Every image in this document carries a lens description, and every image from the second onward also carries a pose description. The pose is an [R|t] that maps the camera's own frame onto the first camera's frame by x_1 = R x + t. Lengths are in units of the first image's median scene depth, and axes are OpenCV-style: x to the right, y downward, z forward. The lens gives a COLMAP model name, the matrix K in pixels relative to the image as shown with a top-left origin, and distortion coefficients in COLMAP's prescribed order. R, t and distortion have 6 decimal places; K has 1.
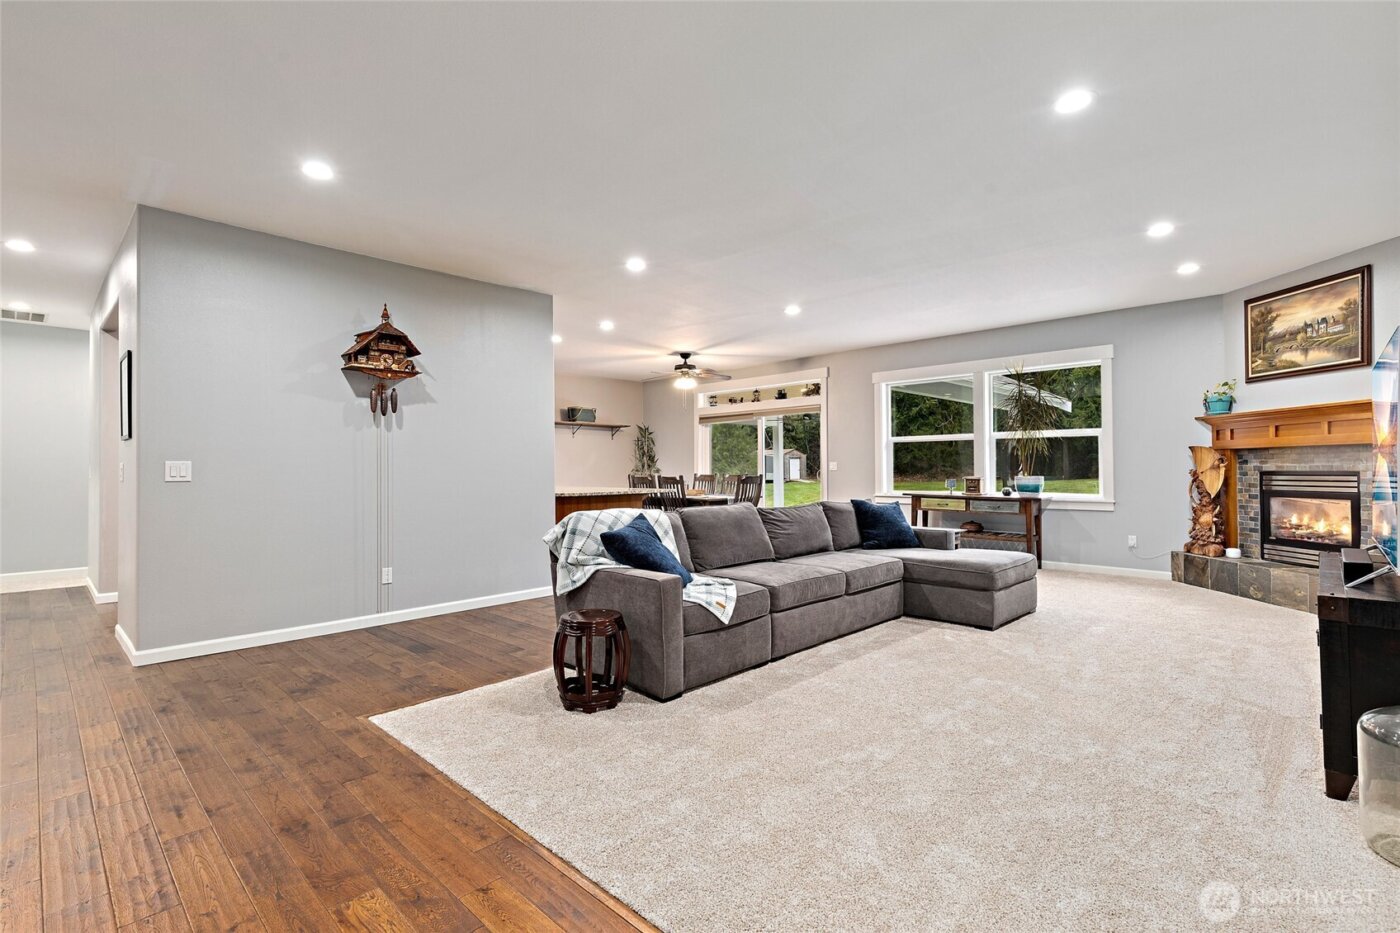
lens RADIAL K [[639.6, 0, 706.2], [0, 639.6, 463.9], [0, 0, 1]] dist [0.001028, 0.000027]
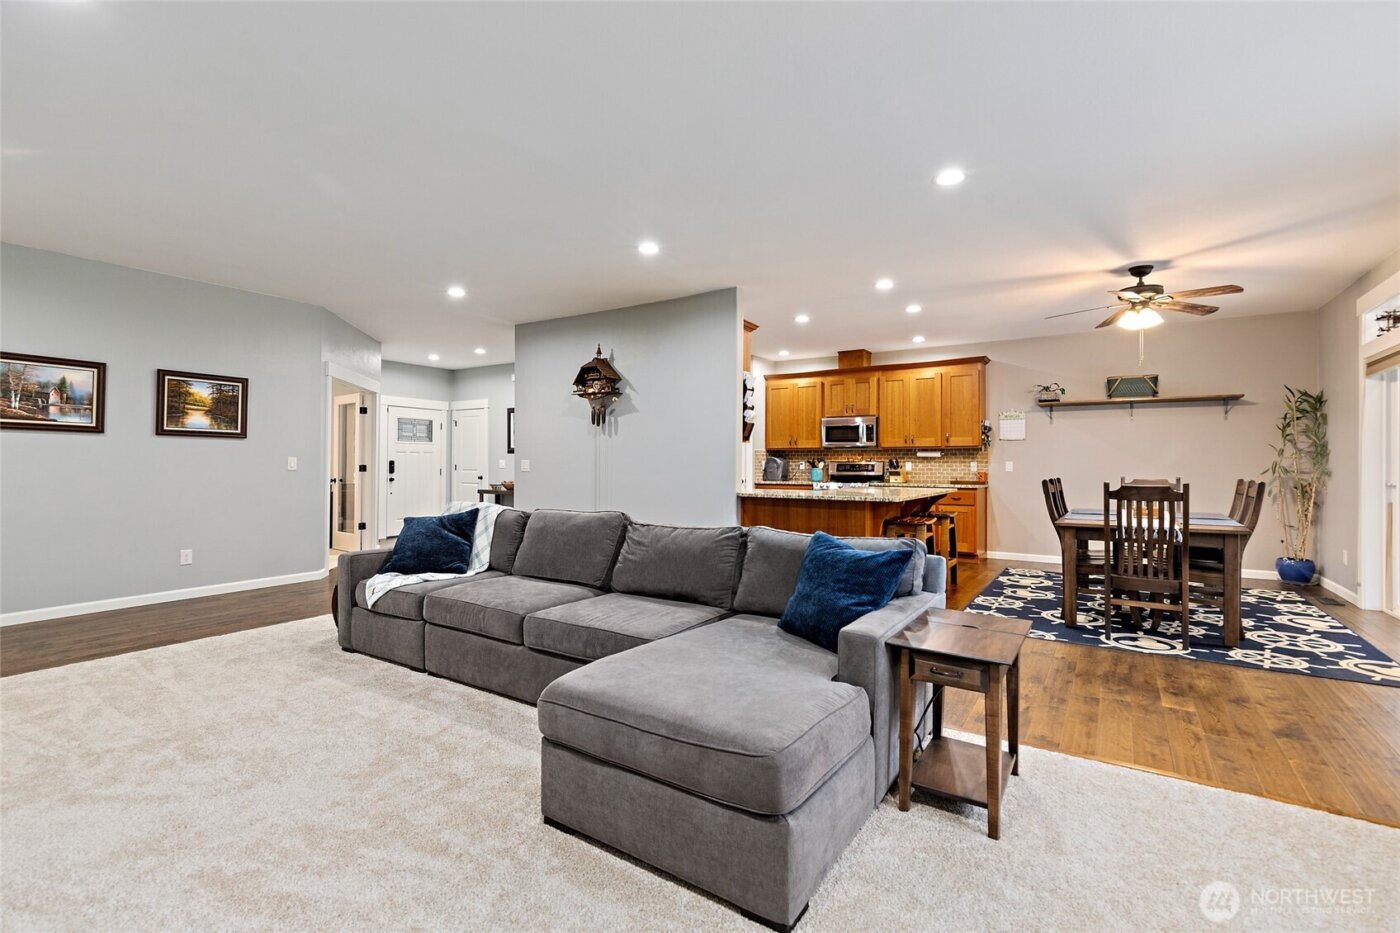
lens RADIAL K [[639.6, 0, 706.2], [0, 639.6, 463.9], [0, 0, 1]] dist [0.001028, 0.000027]
pose [[0.181997, 0.005933, -0.983281, 0.817623], [0.004410, 0.999967, 0.006850, -0.003593], [0.983289, -0.005583, 0.181965, 0.914245]]
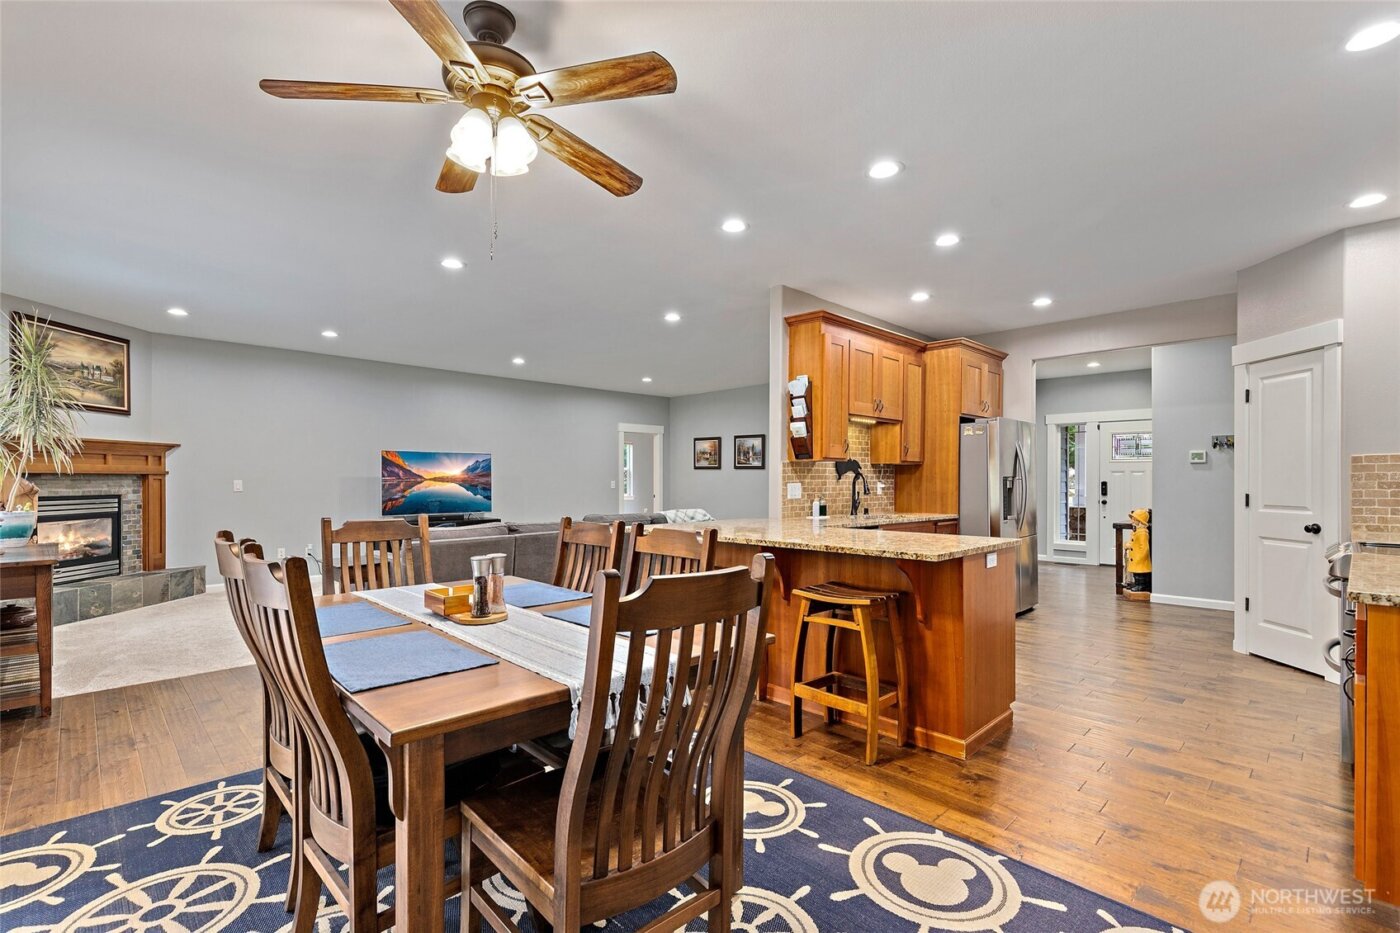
lens RADIAL K [[630.2, 0, 701.2], [0, 630.2, 480.7], [0, 0, 1]] dist [0.010007, -0.000375]
pose [[-0.999275, 0.005630, 0.037658, -0.192010], [0.005411, 0.999968, -0.005903, -0.002534], [-0.037690, -0.005695, -0.999273, 2.109119]]
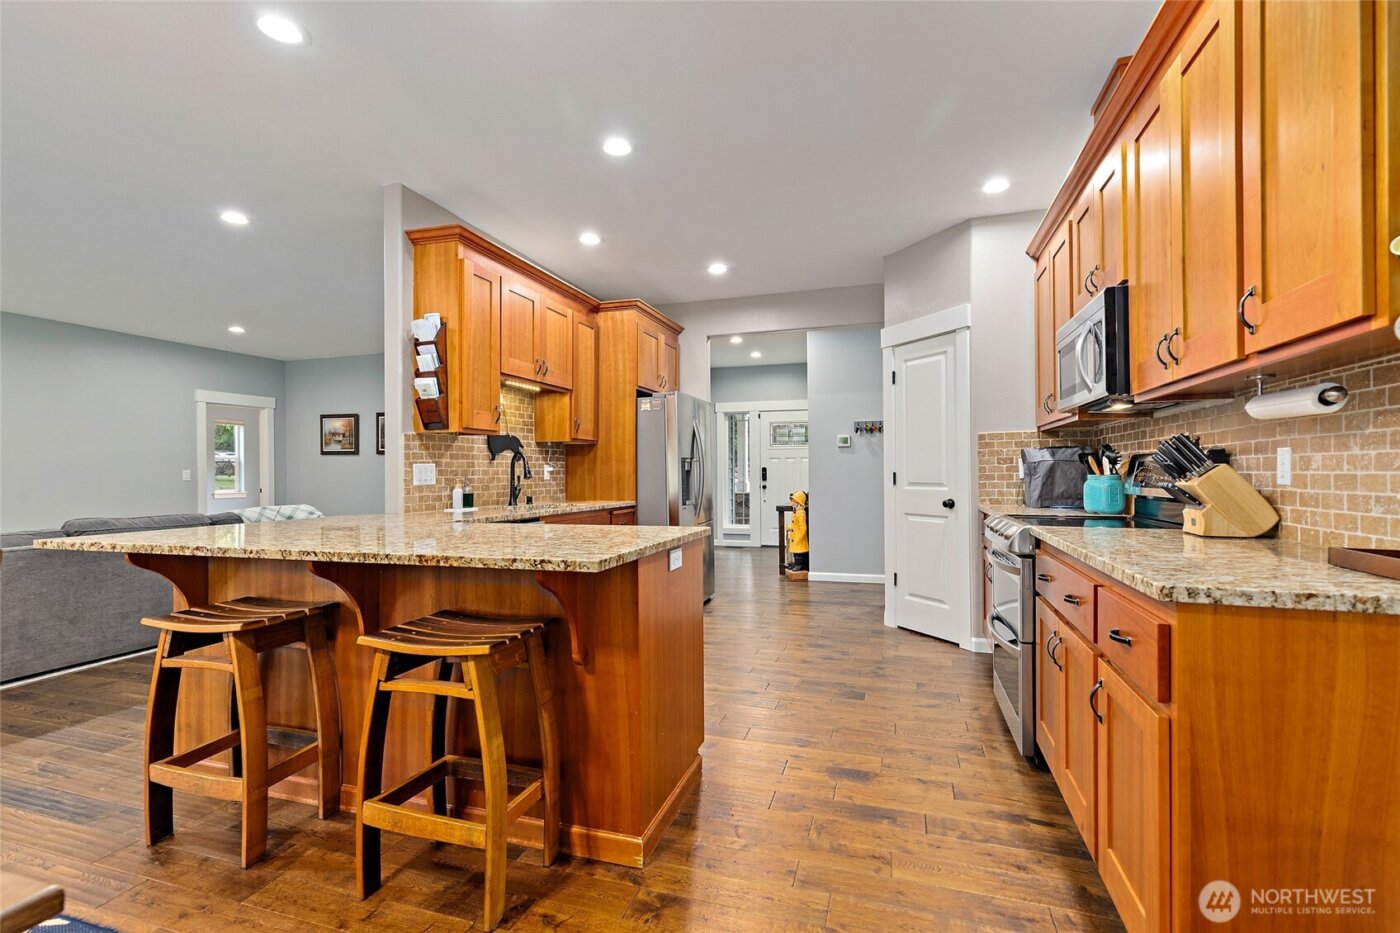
lens RADIAL K [[630.2, 0, 701.2], [0, 630.2, 480.7], [0, 0, 1]] dist [0.010007, -0.000375]
pose [[-0.900931, 0.017595, -0.433607, -0.269100], [0.014622, 0.999841, 0.010190, 0.012361], [0.433717, 0.002840, -0.901045, 1.908439]]
